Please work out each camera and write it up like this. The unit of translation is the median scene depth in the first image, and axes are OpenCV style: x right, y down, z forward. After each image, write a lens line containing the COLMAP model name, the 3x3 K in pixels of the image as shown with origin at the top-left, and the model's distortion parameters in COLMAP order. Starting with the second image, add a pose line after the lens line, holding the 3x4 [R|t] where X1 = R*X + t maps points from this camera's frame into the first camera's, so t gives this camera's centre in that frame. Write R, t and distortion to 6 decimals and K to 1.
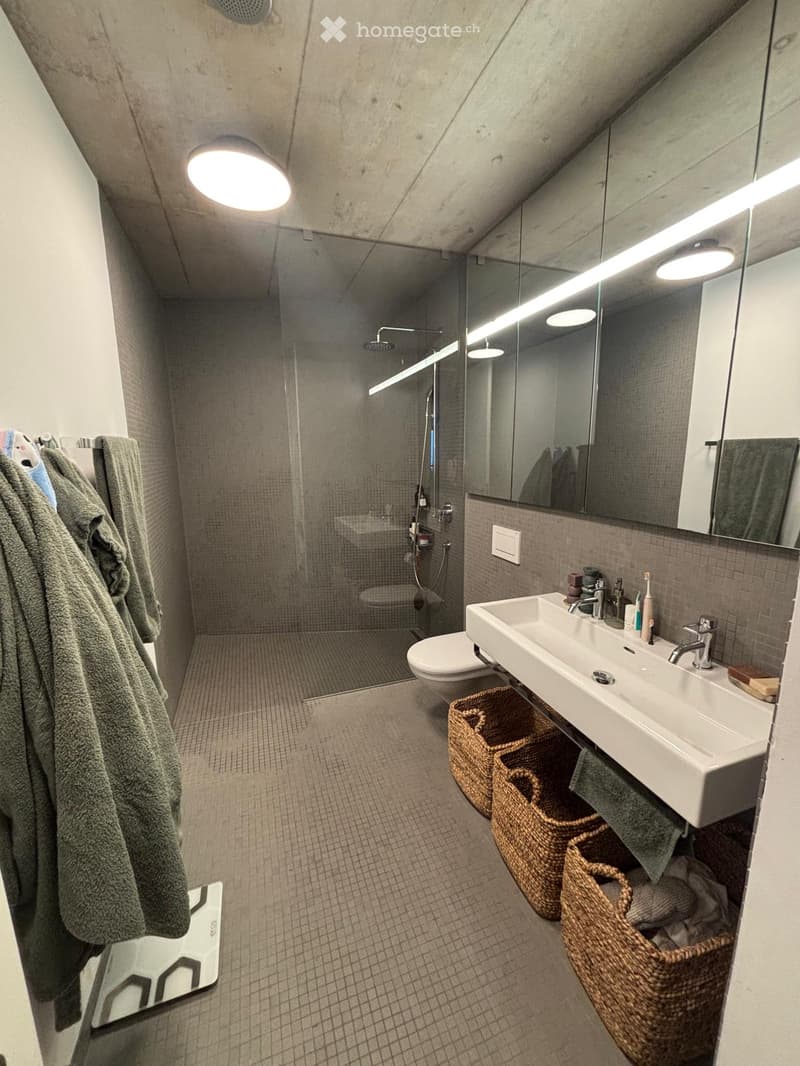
lens RADIAL K [[425.4, 0, 404.0], [0, 425.4, 531.9], [0, 0, 1]] dist [-0.005769, 0.000280]
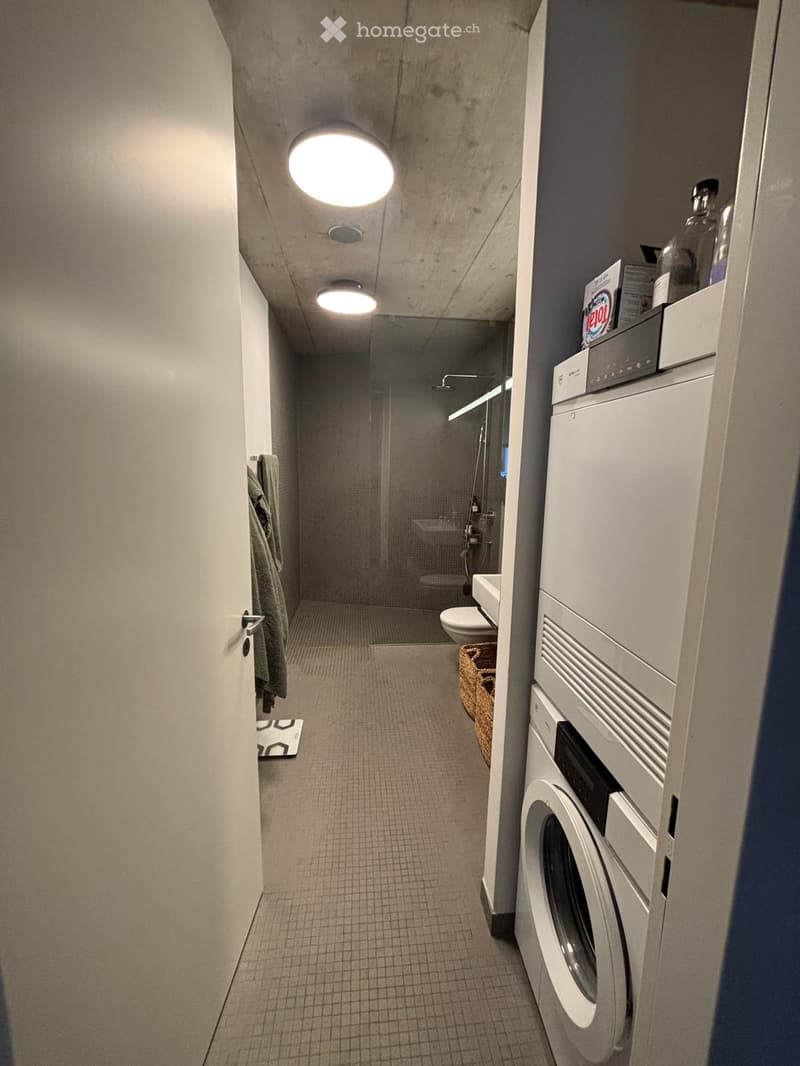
lens RADIAL K [[425.4, 0, 404.0], [0, 425.4, 531.9], [0, 0, 1]] dist [-0.005769, 0.000280]
pose [[0.970105, 0.063013, -0.234361, 0.211250], [-0.071247, 0.997098, -0.026827, 0.071865], [0.231990, 0.042722, 0.971779, -0.398474]]
